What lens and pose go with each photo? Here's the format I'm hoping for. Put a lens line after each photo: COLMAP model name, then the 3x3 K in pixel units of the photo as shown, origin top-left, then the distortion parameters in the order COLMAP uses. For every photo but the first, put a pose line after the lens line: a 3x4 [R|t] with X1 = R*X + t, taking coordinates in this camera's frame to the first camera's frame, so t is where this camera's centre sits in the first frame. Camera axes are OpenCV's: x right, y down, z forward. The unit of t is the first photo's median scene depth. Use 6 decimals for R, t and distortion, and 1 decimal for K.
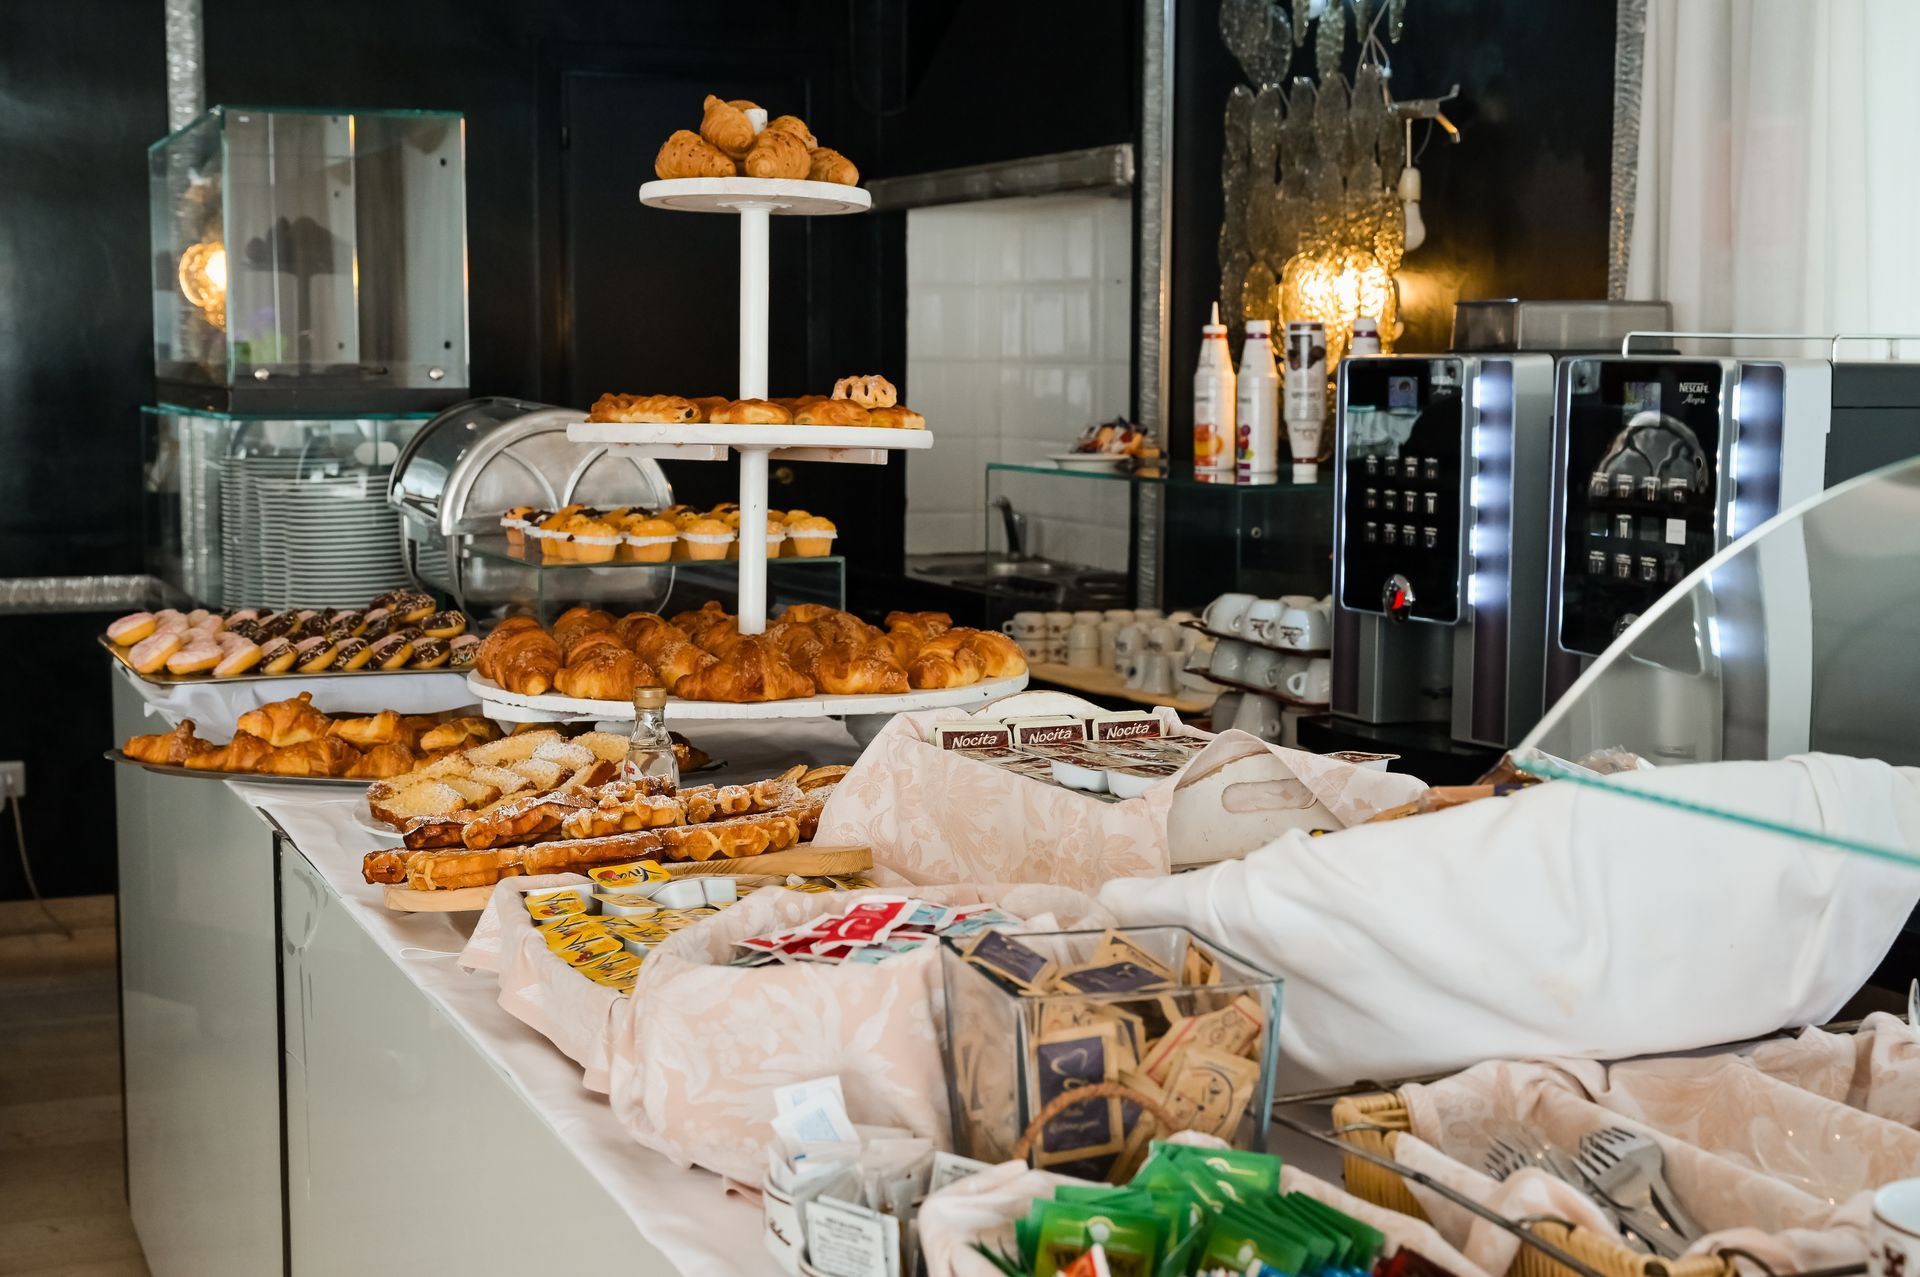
lens RADIAL K [[2688.2, 0, 960.0], [0, 2688.2, 638.5], [0, 0, 1]] dist [-0.000398, 0.024661]
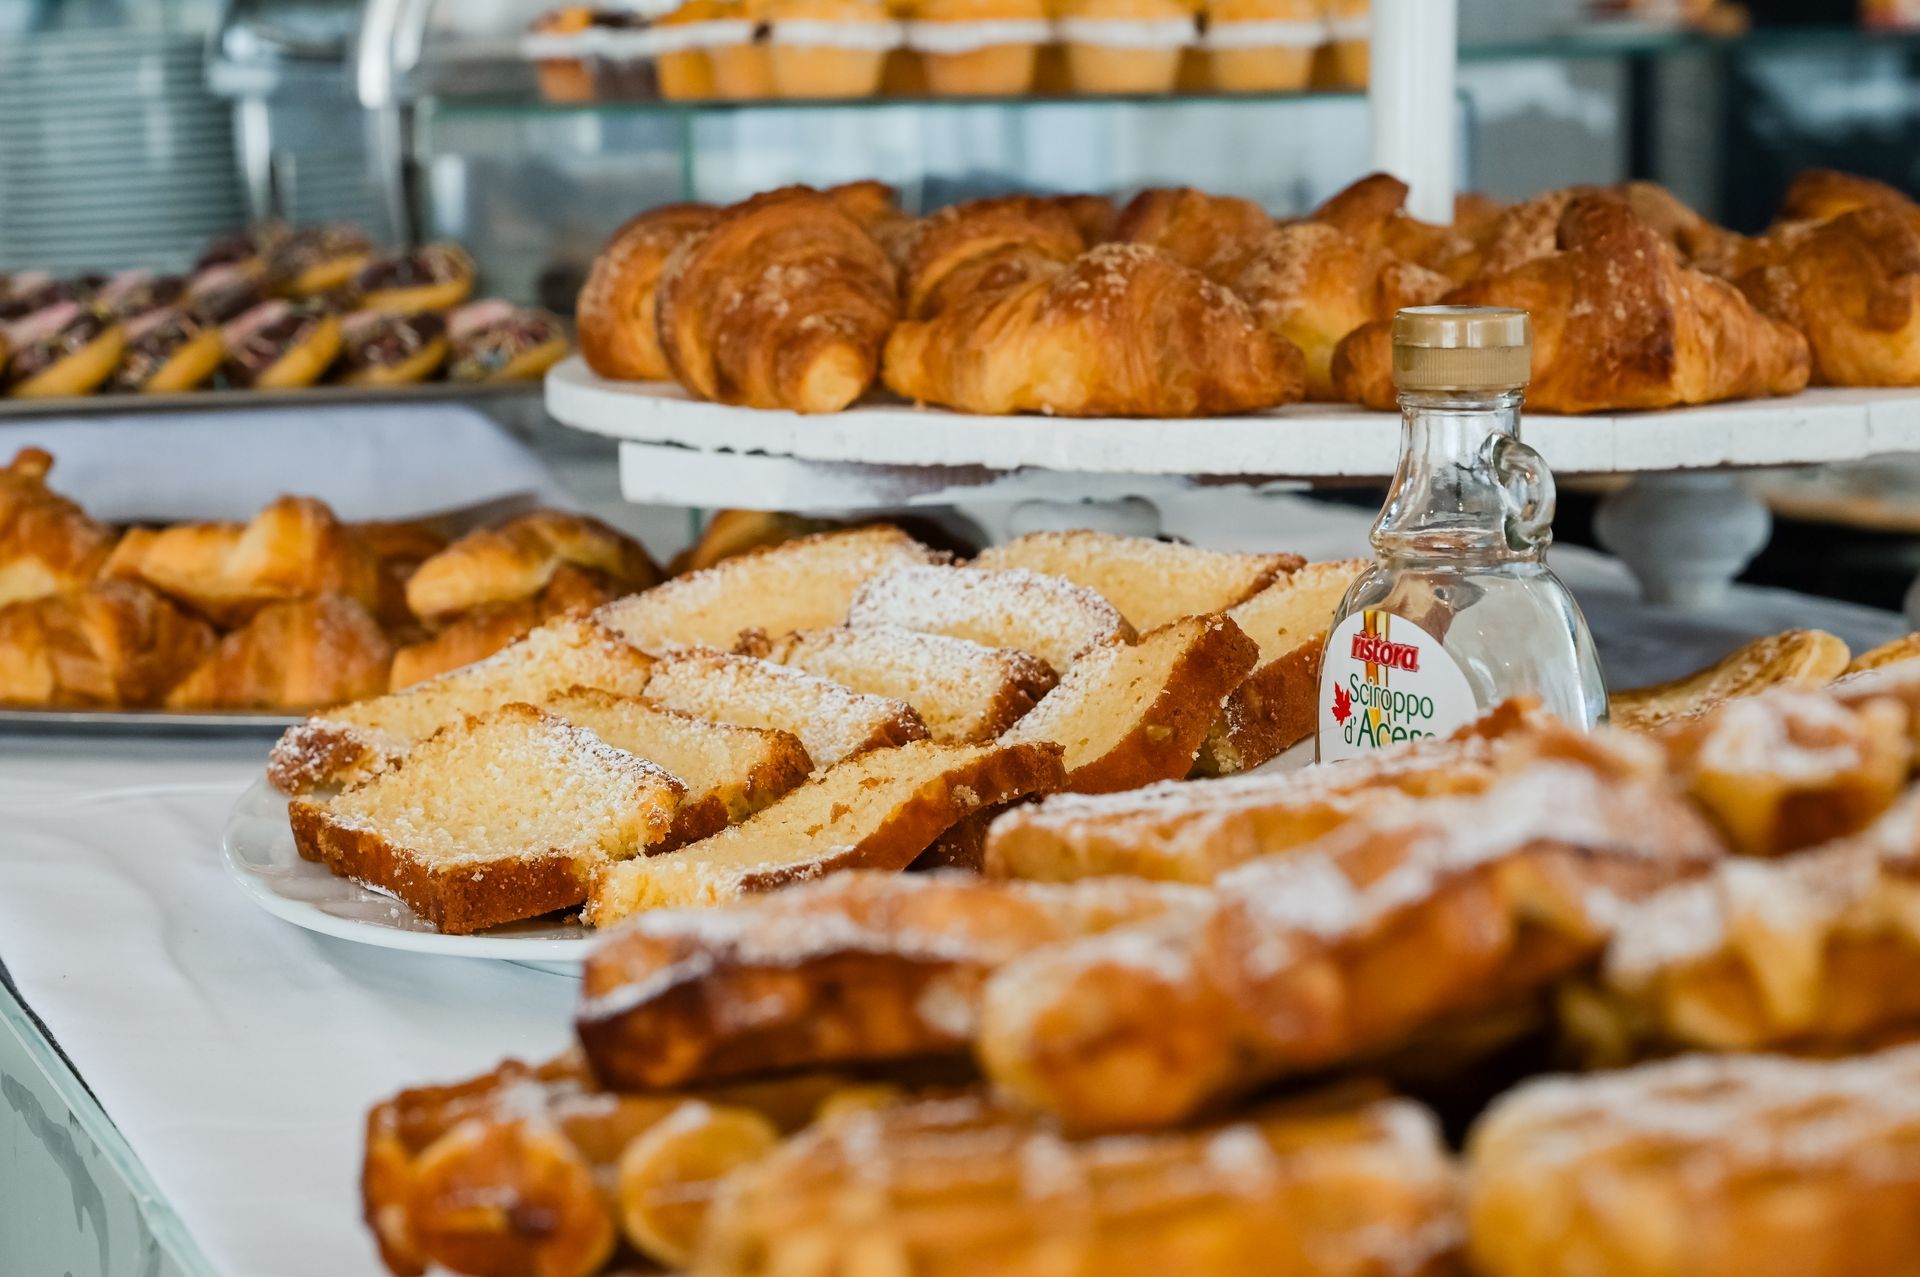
lens RADIAL K [[3702.7, 0, 960.0], [0, 3702.7, 638.5], [0, 0, 1]] dist [0.011967, 0.165670]
pose [[0.999776, -0.020793, 0.003879, -0.141319], [0.020632, 0.999075, 0.037724, 0.029767], [-0.004660, -0.037636, 0.999281, 0.582004]]
